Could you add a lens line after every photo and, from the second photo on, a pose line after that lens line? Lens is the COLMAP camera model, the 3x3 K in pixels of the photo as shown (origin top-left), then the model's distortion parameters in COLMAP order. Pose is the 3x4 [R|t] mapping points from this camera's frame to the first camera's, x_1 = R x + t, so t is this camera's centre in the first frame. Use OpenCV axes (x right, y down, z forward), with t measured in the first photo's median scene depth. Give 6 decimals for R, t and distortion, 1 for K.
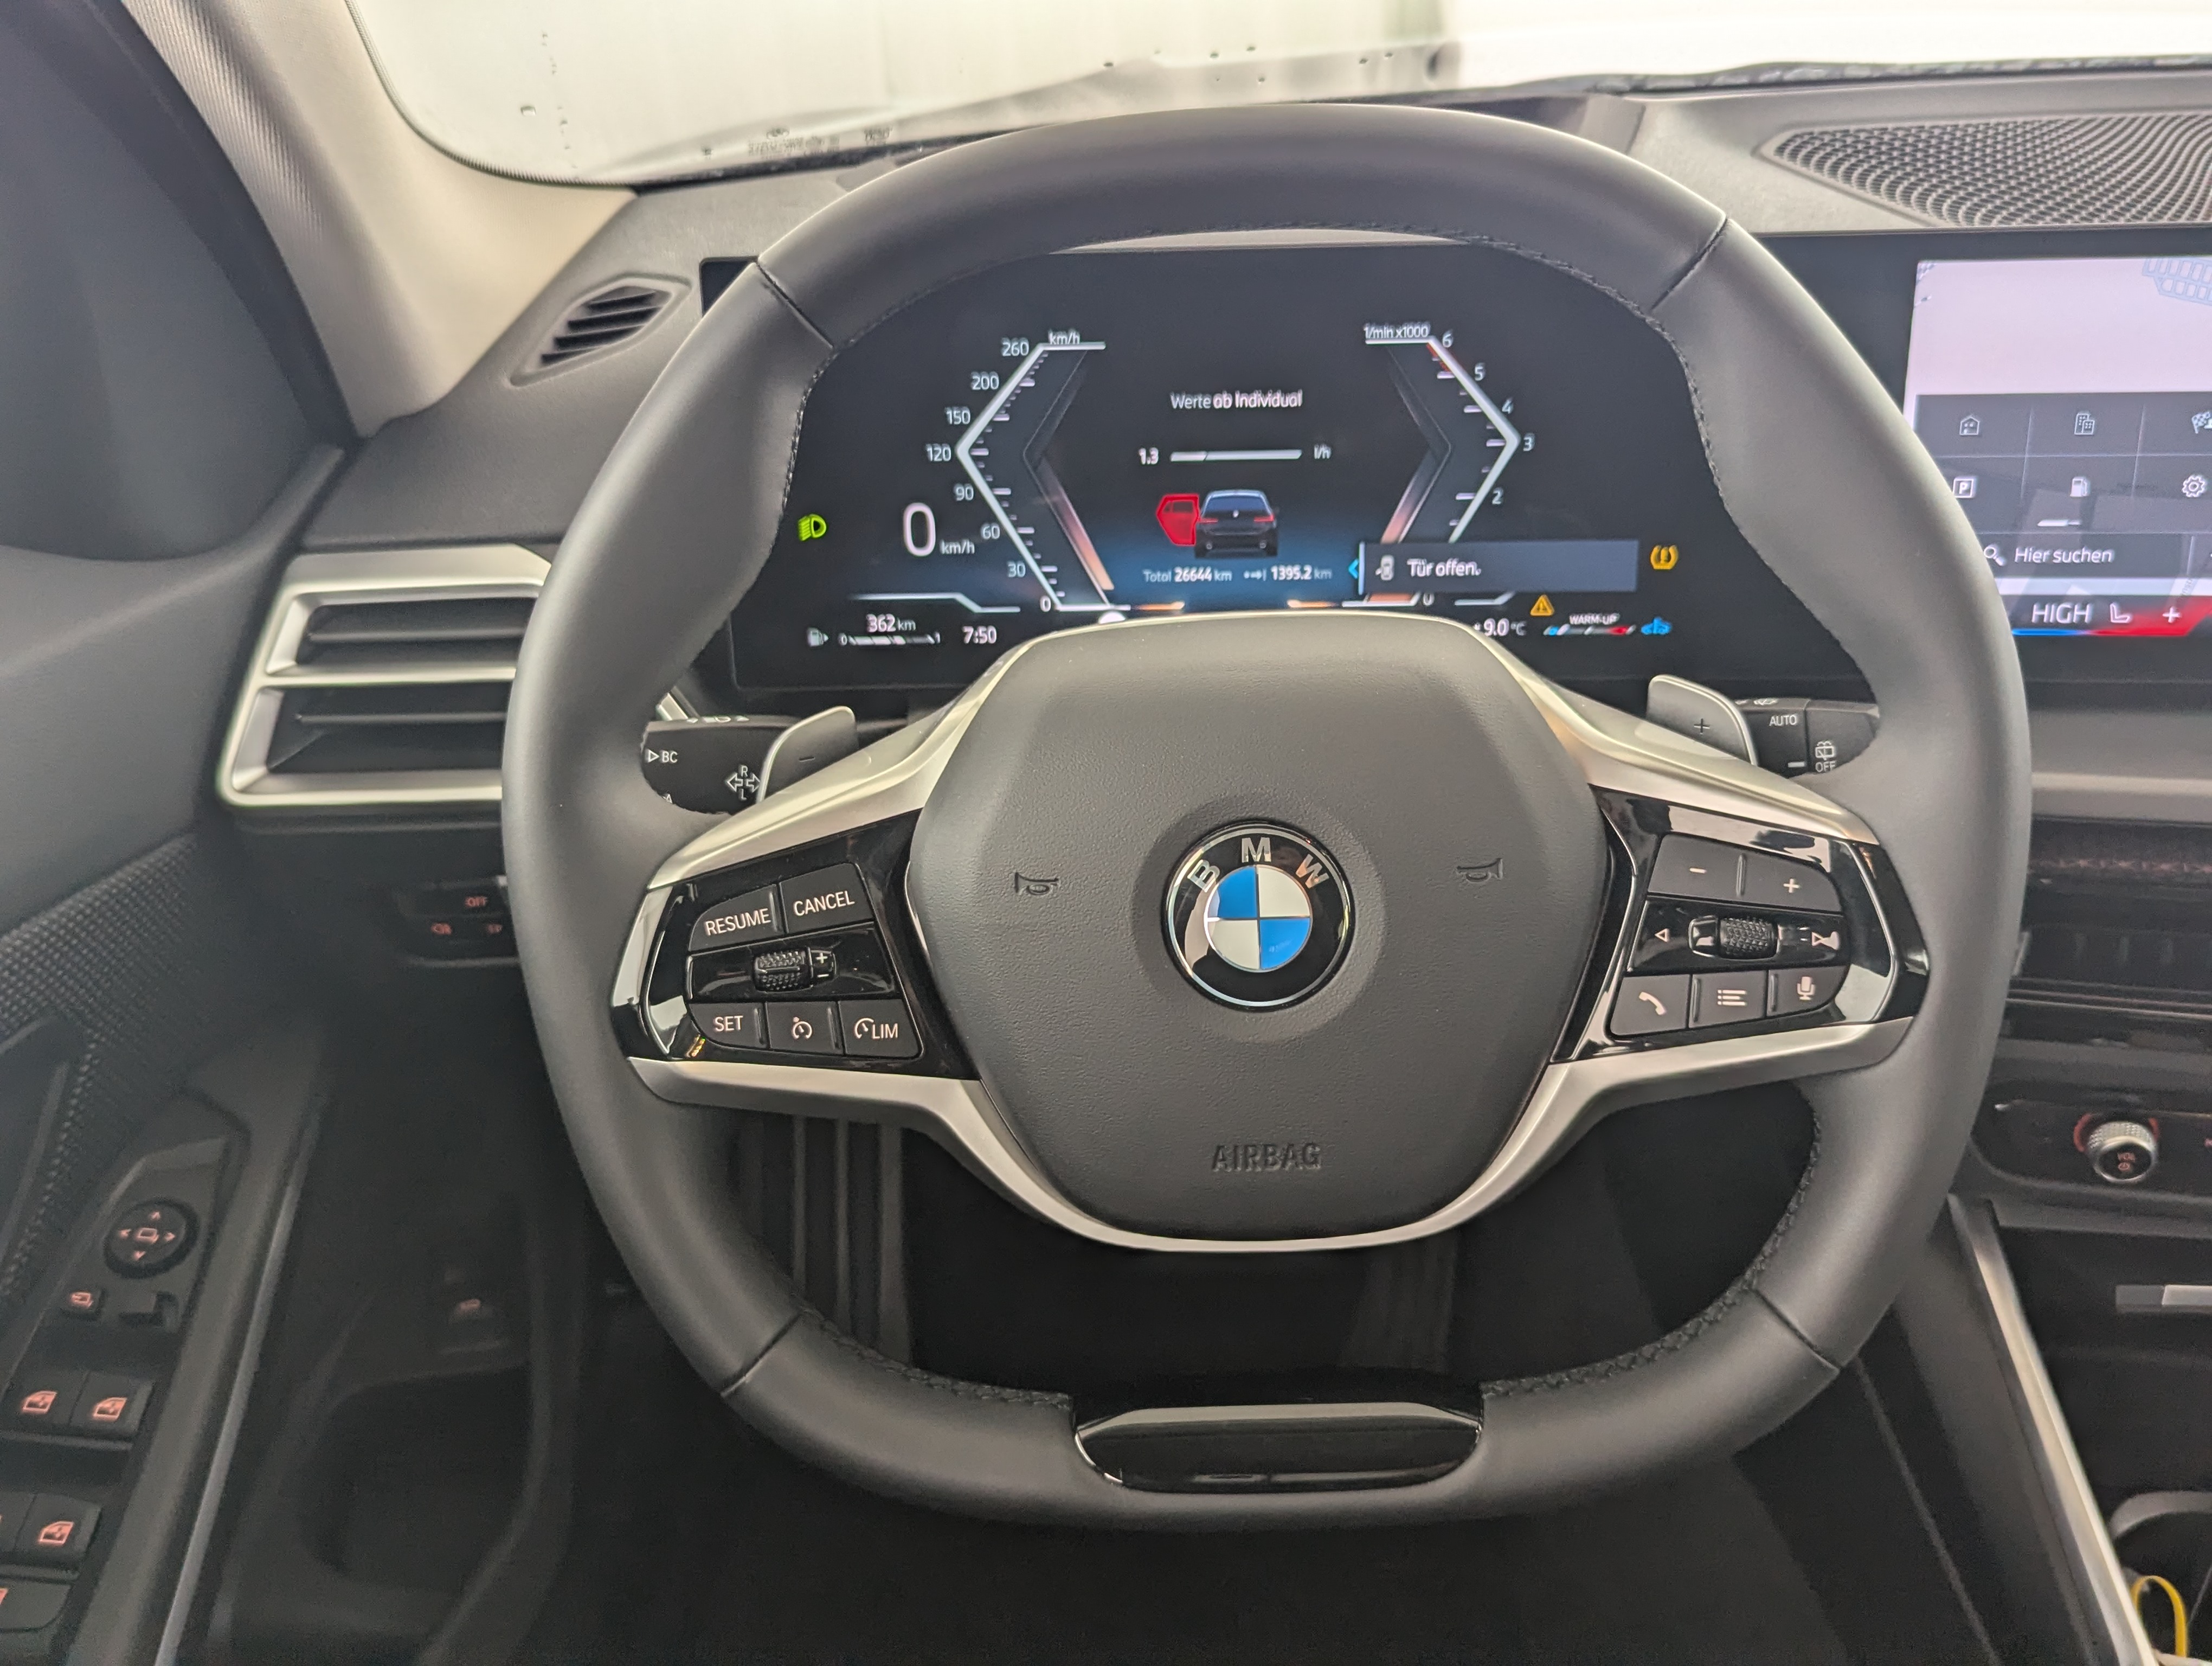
lens RADIAL K [[2026.0, 0, 1178.3], [0, 2026.0, 838.7], [0, 0, 1]] dist [0.040977, 0.000000]
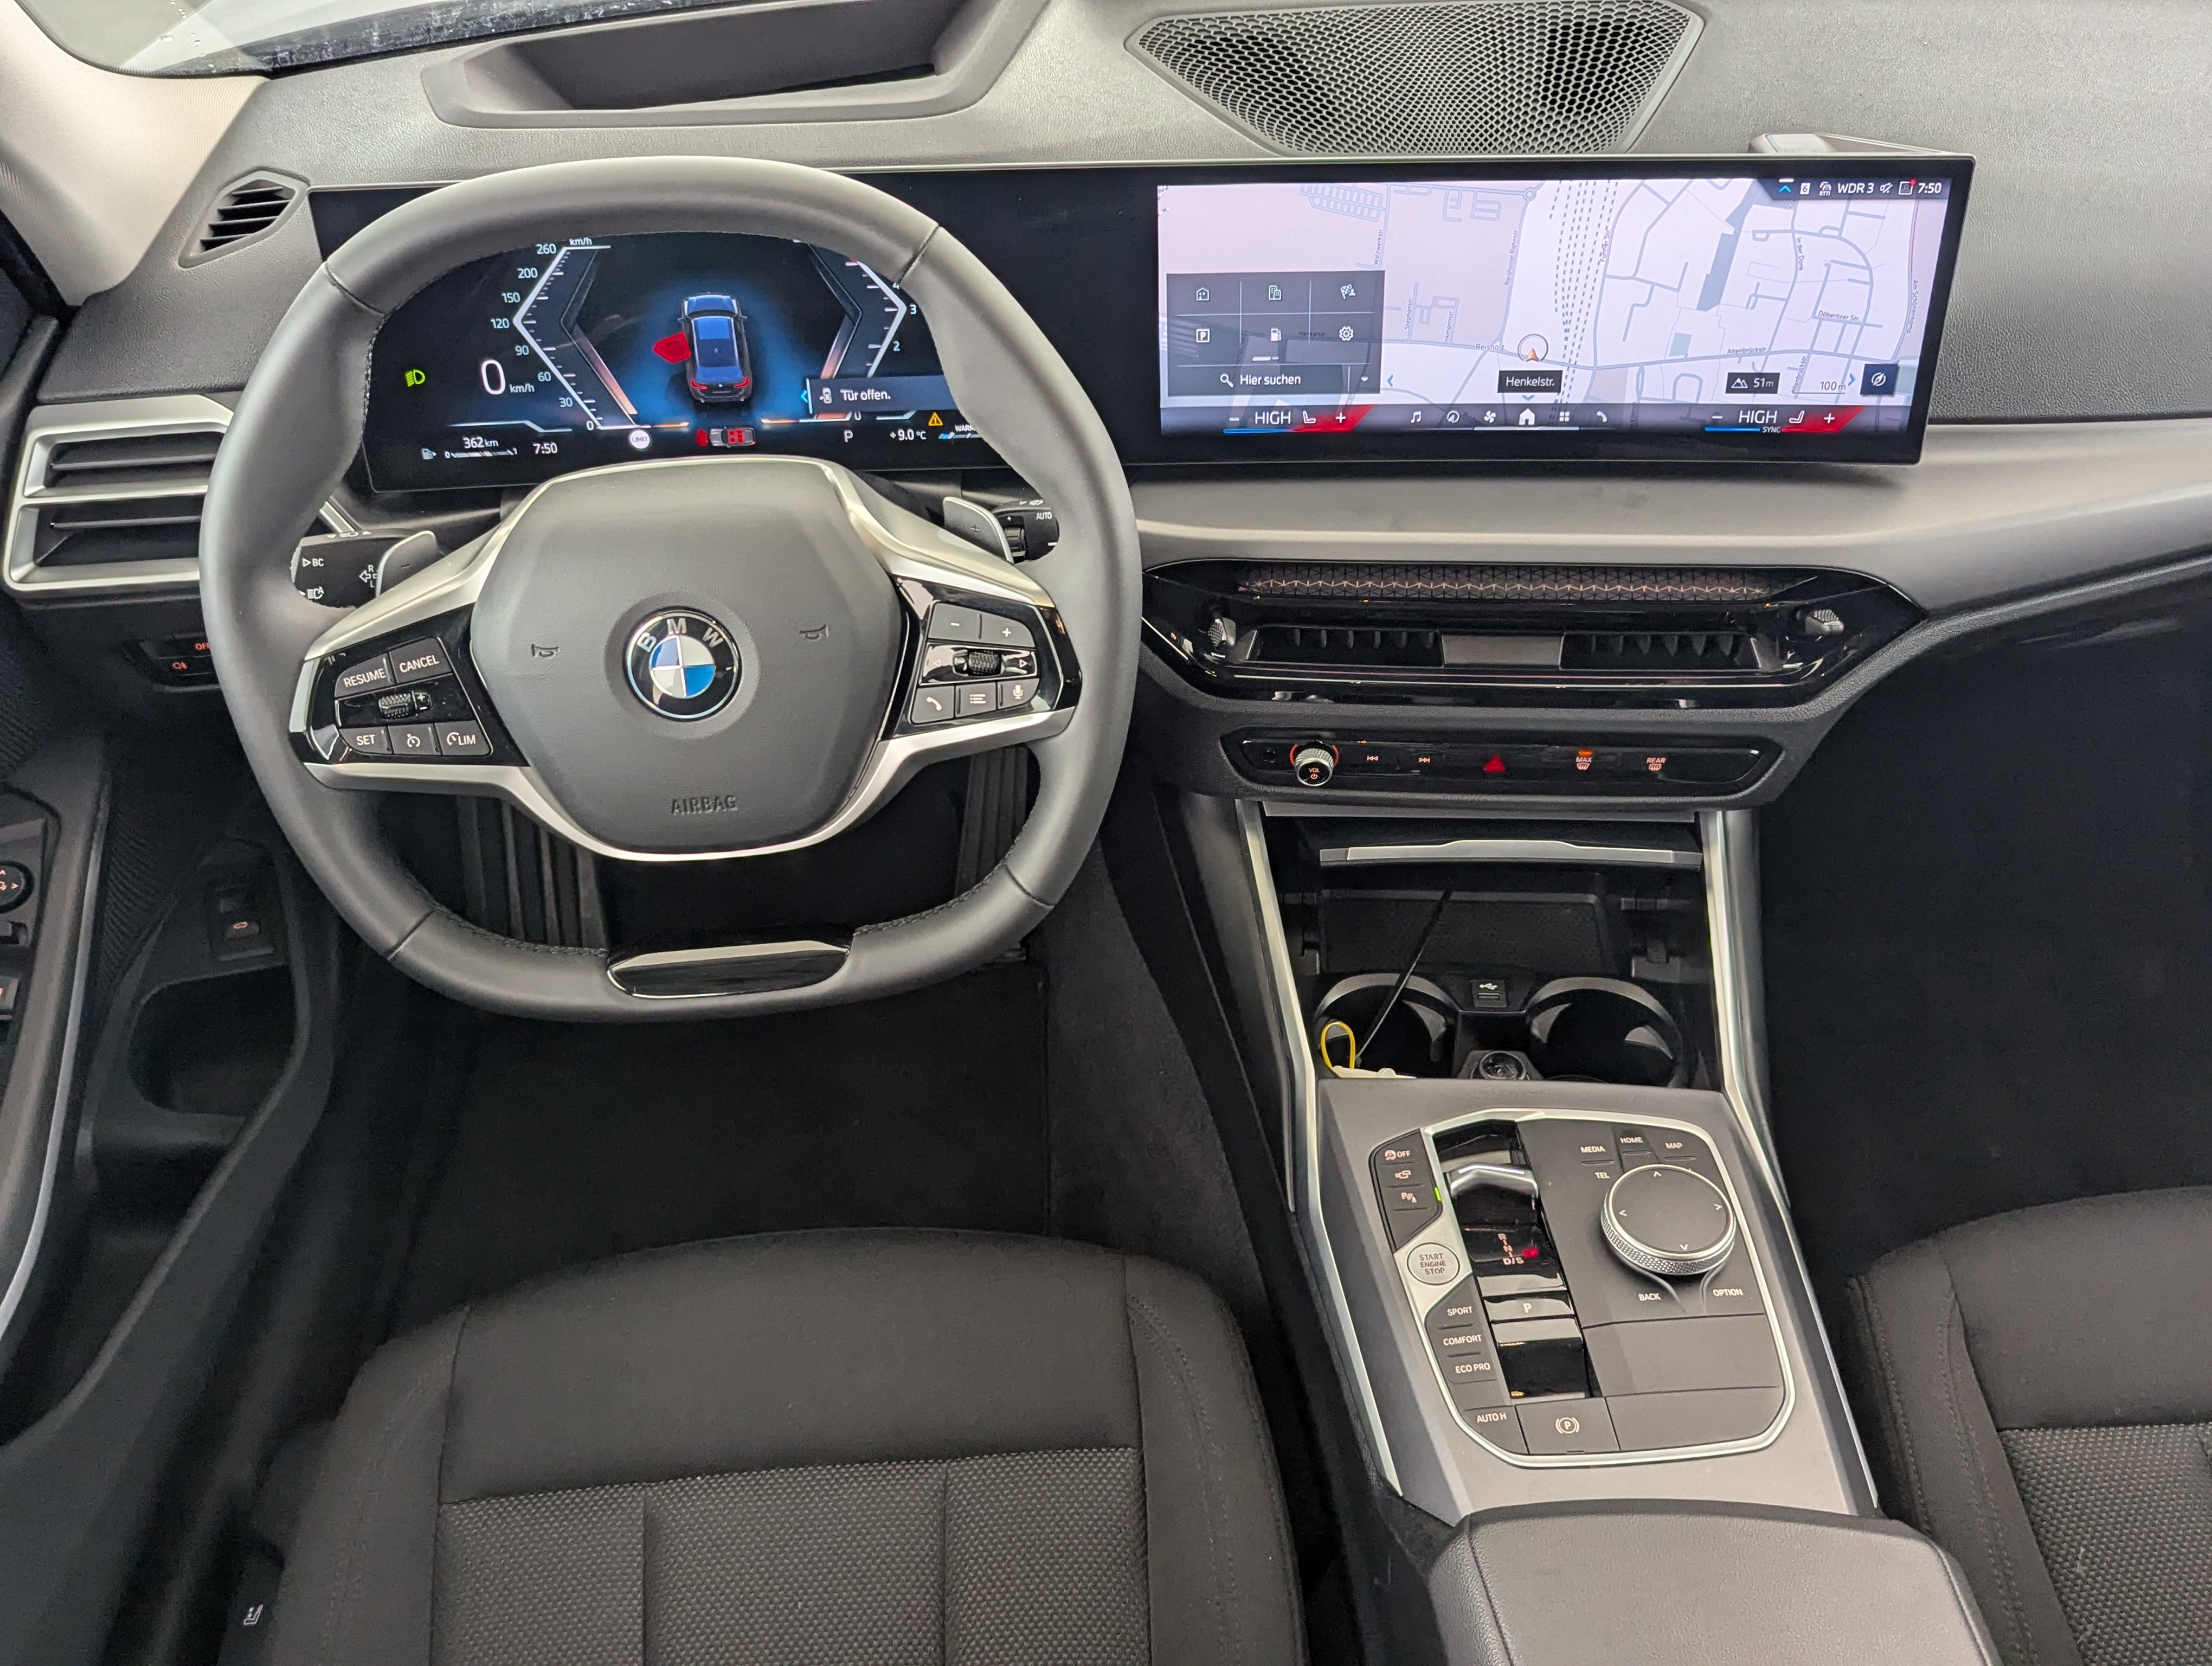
lens RADIAL K [[2026.0, 0, 1184.3], [0, 2026.0, 827.3], [0, 0, 1]] dist [0.040977, 0.000000]
pose [[0.994541, -0.050725, 0.091190, 0.221963], [0.032934, 0.981817, 0.186952, -0.099114], [-0.099015, -0.182928, 0.978127, -0.540835]]
